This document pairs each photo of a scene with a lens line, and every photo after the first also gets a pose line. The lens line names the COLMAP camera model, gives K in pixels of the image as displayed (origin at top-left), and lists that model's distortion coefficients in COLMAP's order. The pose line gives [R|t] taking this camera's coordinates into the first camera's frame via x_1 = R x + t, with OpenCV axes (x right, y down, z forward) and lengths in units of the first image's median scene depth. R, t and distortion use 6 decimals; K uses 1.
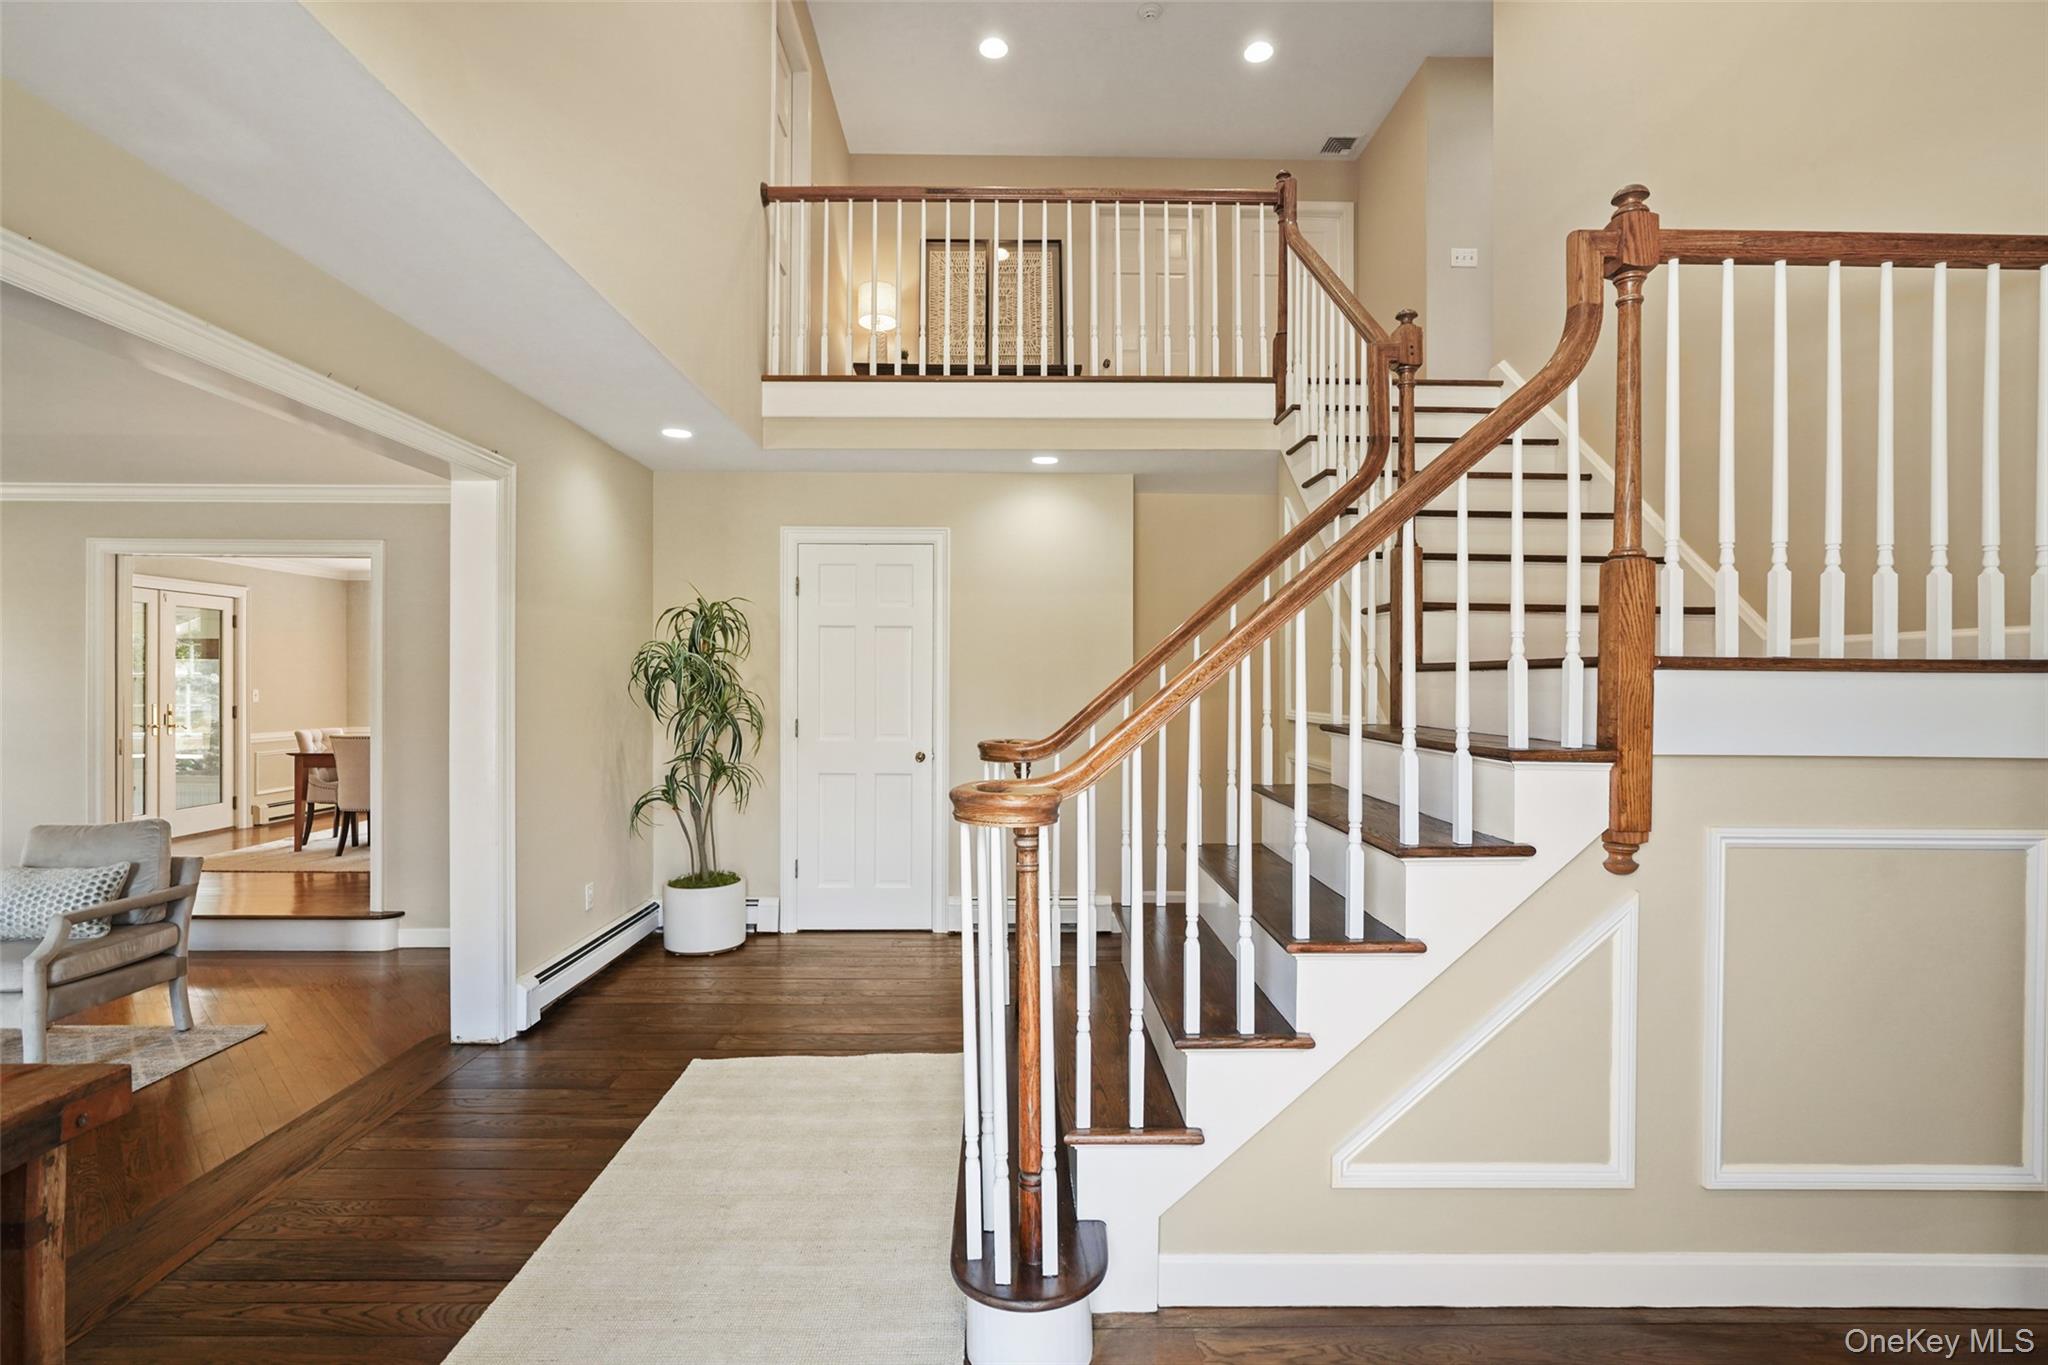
lens RADIAL K [[946.4, 0, 1022.7], [0, 946.4, 685.4], [0, 0, 1]] dist [-0.000528, -0.000124]
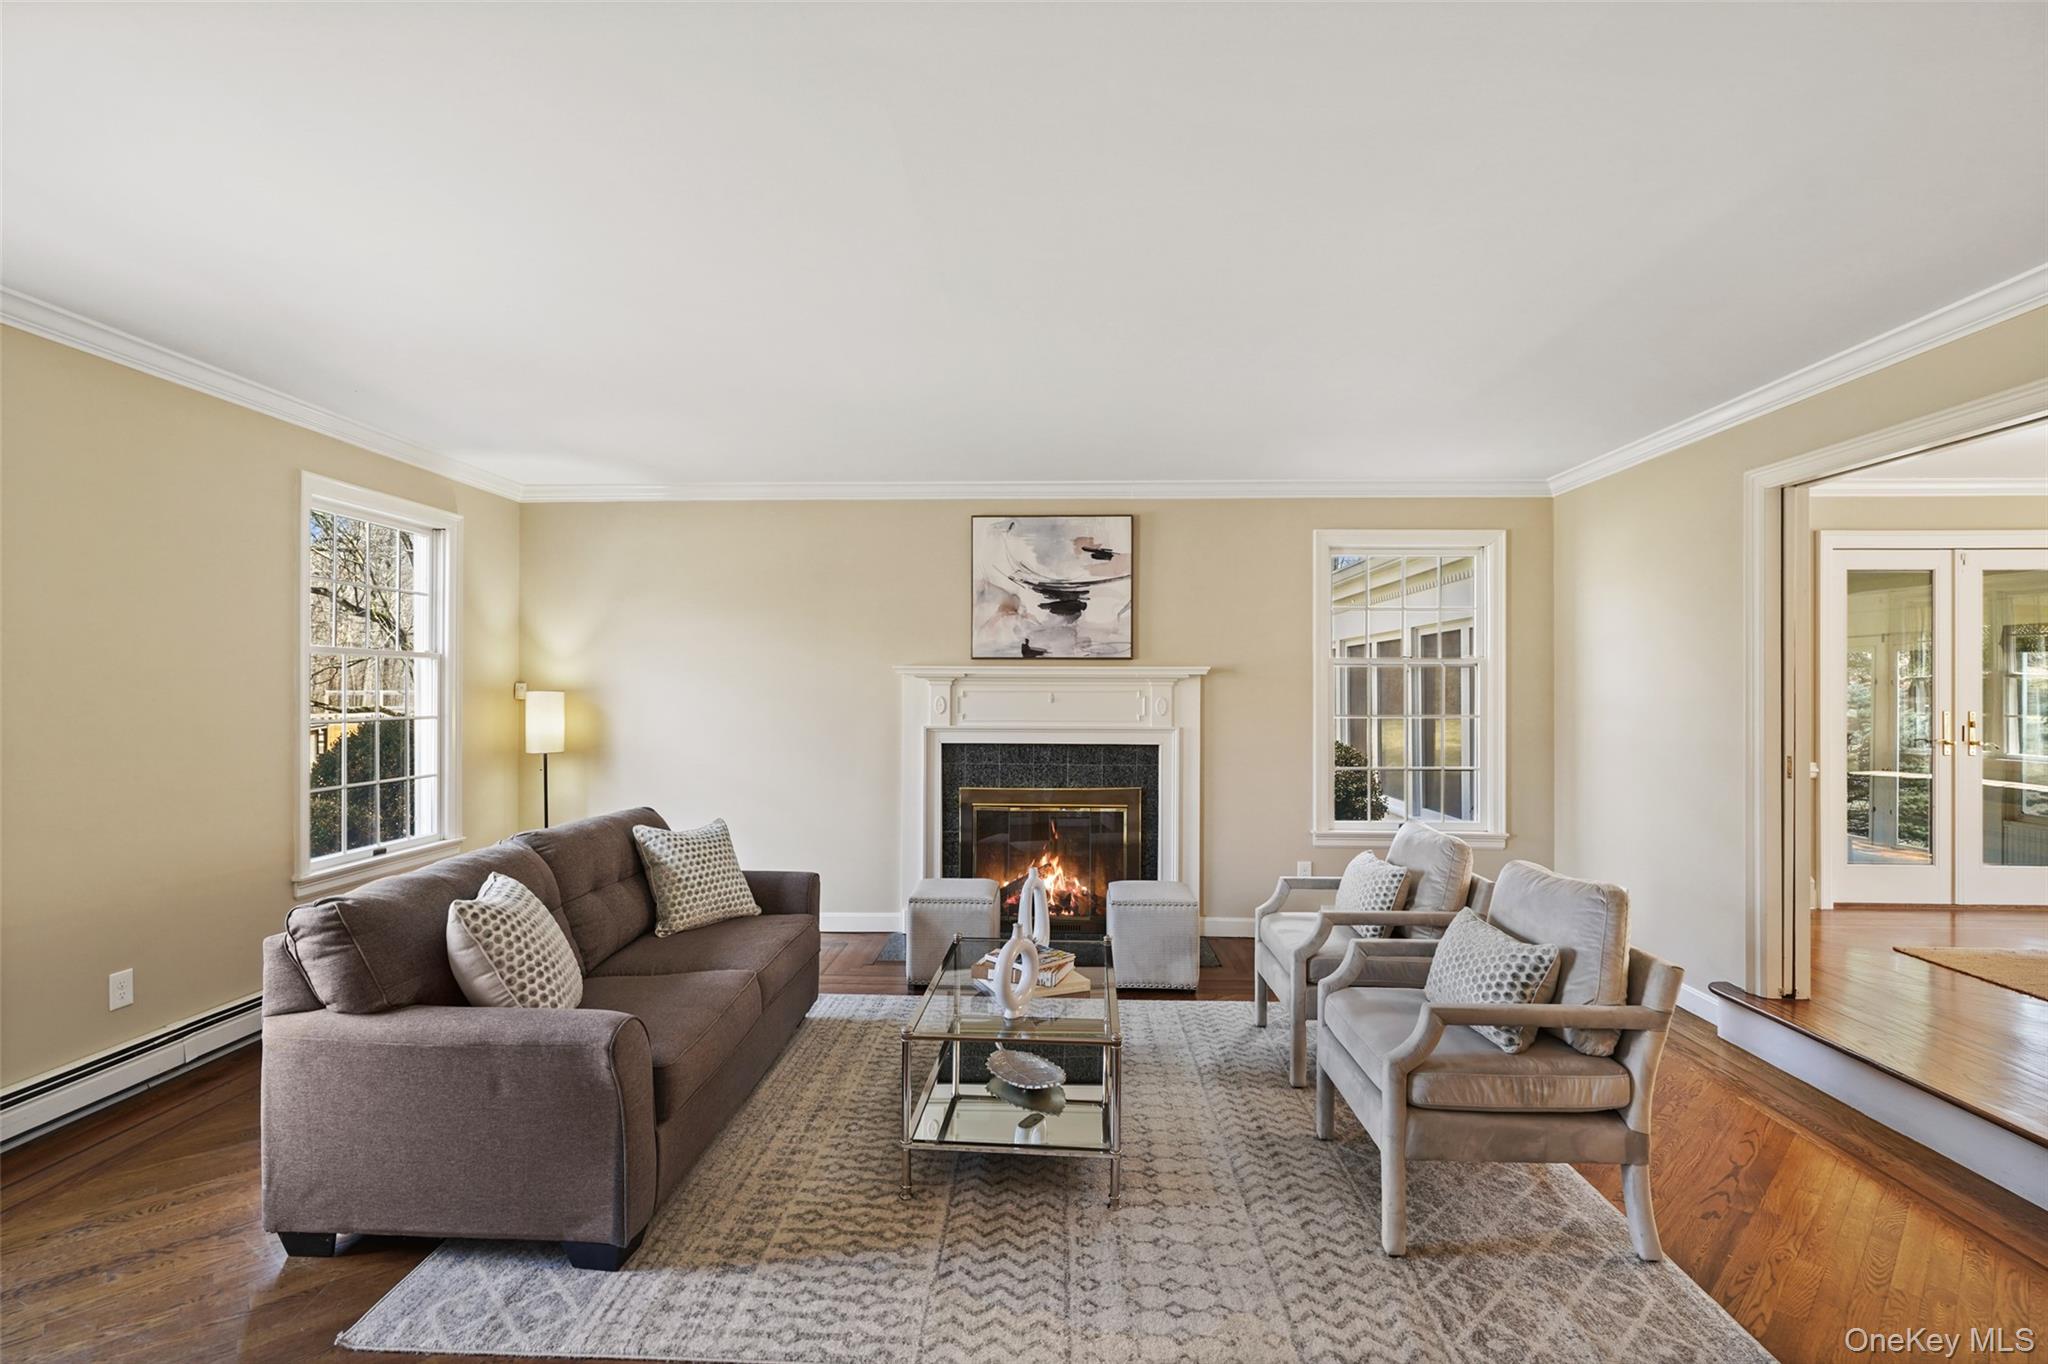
lens RADIAL K [[946.4, 0, 1022.8], [0, 946.4, 684.9], [0, 0, 1]] dist [-0.000528, -0.000124]
pose [[-0.051419, -0.003296, -0.998672, -0.305083], [-0.004131, 0.999987, -0.003088, 0.017333], [0.998669, 0.003967, -0.051432, 0.686995]]
